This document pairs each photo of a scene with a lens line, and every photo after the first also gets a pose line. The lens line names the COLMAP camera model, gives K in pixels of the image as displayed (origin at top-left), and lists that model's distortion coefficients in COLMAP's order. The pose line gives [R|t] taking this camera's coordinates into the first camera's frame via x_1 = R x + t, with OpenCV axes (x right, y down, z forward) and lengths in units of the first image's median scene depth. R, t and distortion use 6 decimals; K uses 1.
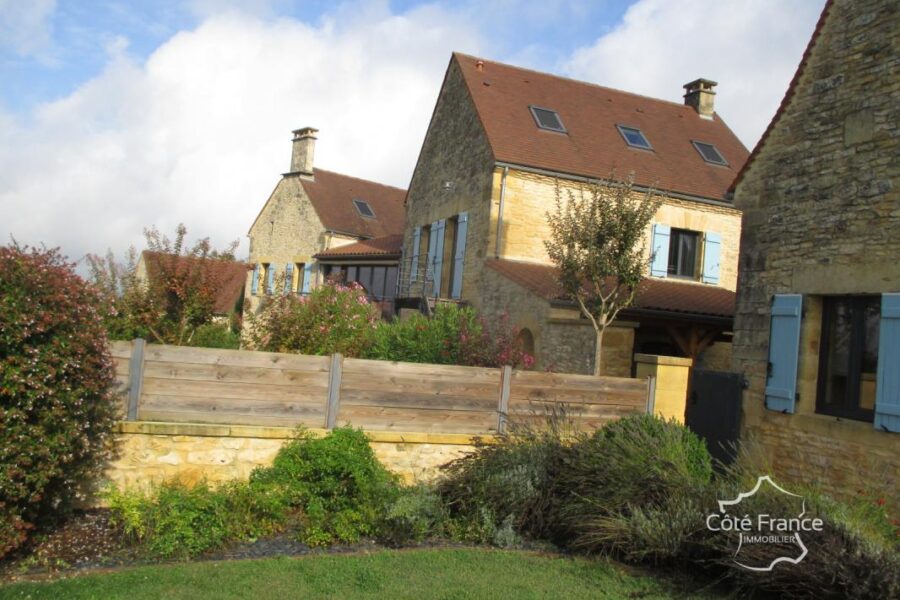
lens RADIAL K [[746.2, 0, 450.0], [0, 746.2, 300.0], [0, 0, 1]] dist [-0.037512, 0.000350]
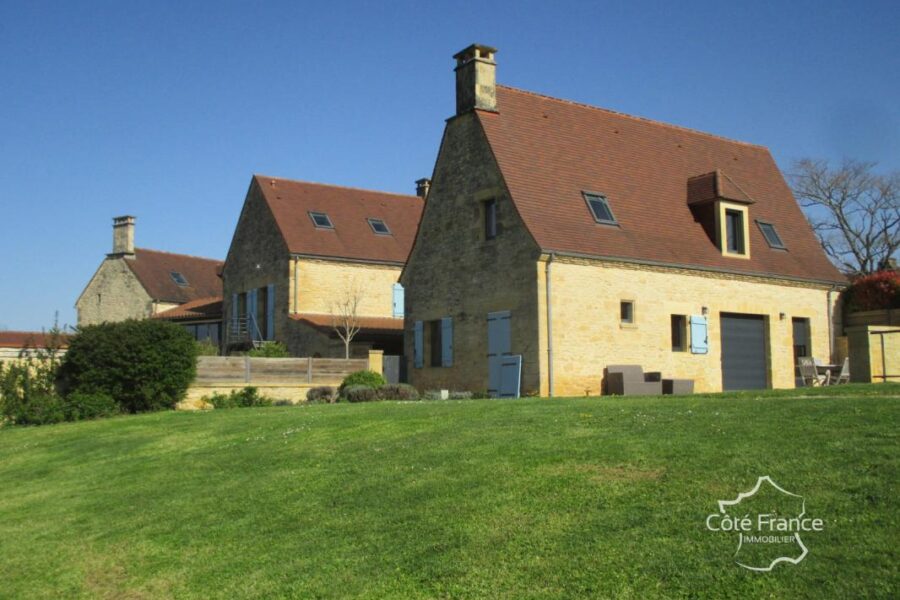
lens RADIAL K [[921.2, 0, 450.0], [0, 921.2, 300.0], [0, 0, 1]] dist [-0.051614, 0.002181]
pose [[0.966879, -0.070611, 0.245272, -0.081928], [0.084540, 0.995324, -0.046721, 0.029623], [-0.240826, 0.065909, 0.968328, -0.820446]]
